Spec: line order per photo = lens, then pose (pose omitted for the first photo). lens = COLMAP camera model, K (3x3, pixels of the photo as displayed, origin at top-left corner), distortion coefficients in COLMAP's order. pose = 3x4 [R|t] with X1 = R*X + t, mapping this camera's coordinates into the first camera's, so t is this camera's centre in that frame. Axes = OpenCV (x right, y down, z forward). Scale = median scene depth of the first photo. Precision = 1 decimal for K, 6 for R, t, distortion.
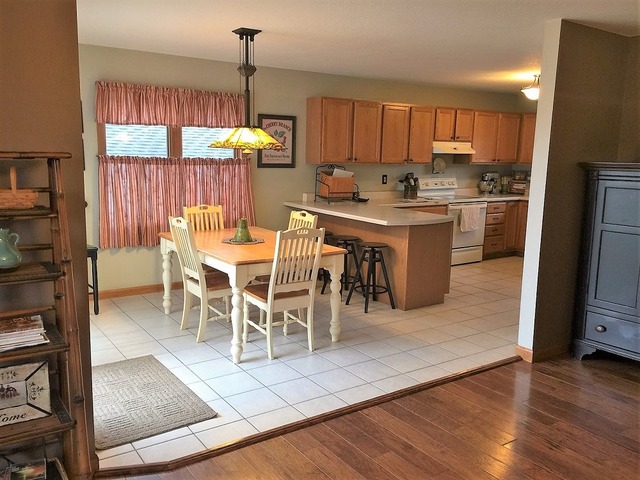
lens RADIAL K [[545.7, 0, 320.0], [0, 545.7, 240.0], [0, 0, 1]] dist [0.069756, -0.105898]
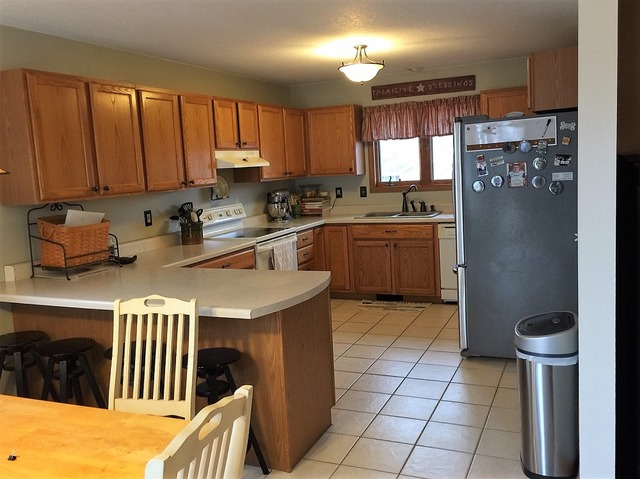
lens RADIAL K [[582.2, 0, 320.0], [0, 582.2, 239.5], [0, 0, 1]] dist [0.065617, -0.109280]
pose [[0.847009, -0.136235, 0.513825, -0.063125], [0.158308, 0.987389, 0.000835, -0.070013], [-0.507459, 0.080635, 0.857895, 0.432376]]
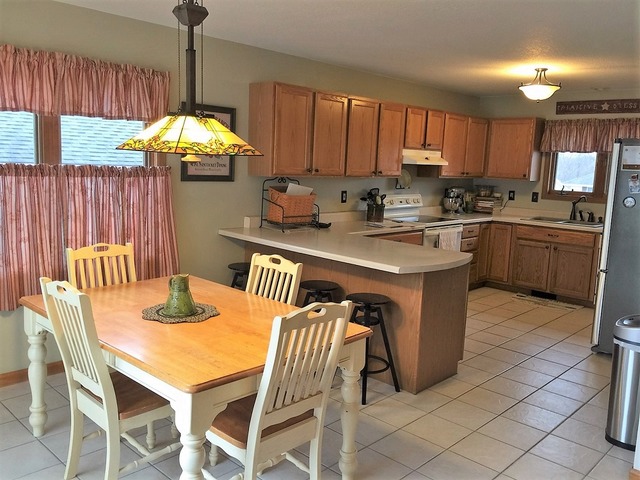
lens RADIAL K [[545.7, 0, 320.0], [0, 545.7, 240.0], [0, 0, 1]] dist [0.069756, -0.105898]
pose [[0.978870, -0.010648, 0.204206, -0.086030], [0.012918, 0.999869, -0.009789, -0.050765], [-0.204075, 0.012220, 0.978879, 0.304099]]
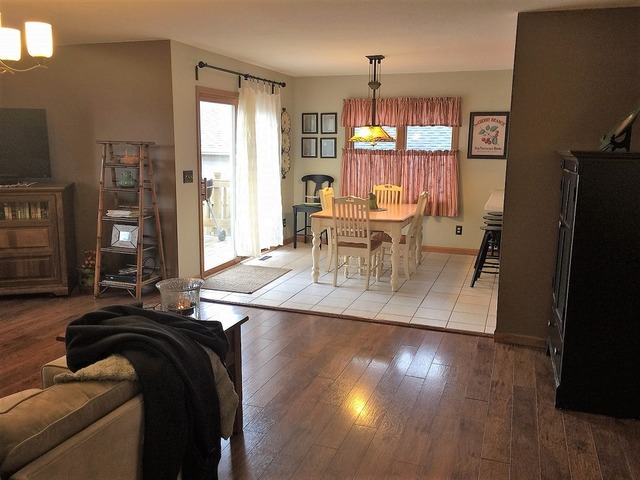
lens RADIAL K [[545.7, 0, 320.0], [0, 545.7, 240.0], [0, 0, 1]] dist [0.069756, -0.105898]
pose [[0.580877, 0.129595, -0.803609, 0.674612], [-0.129309, 0.989400, 0.066088, 0.003305], [0.803655, 0.065525, 0.591477, 0.066829]]
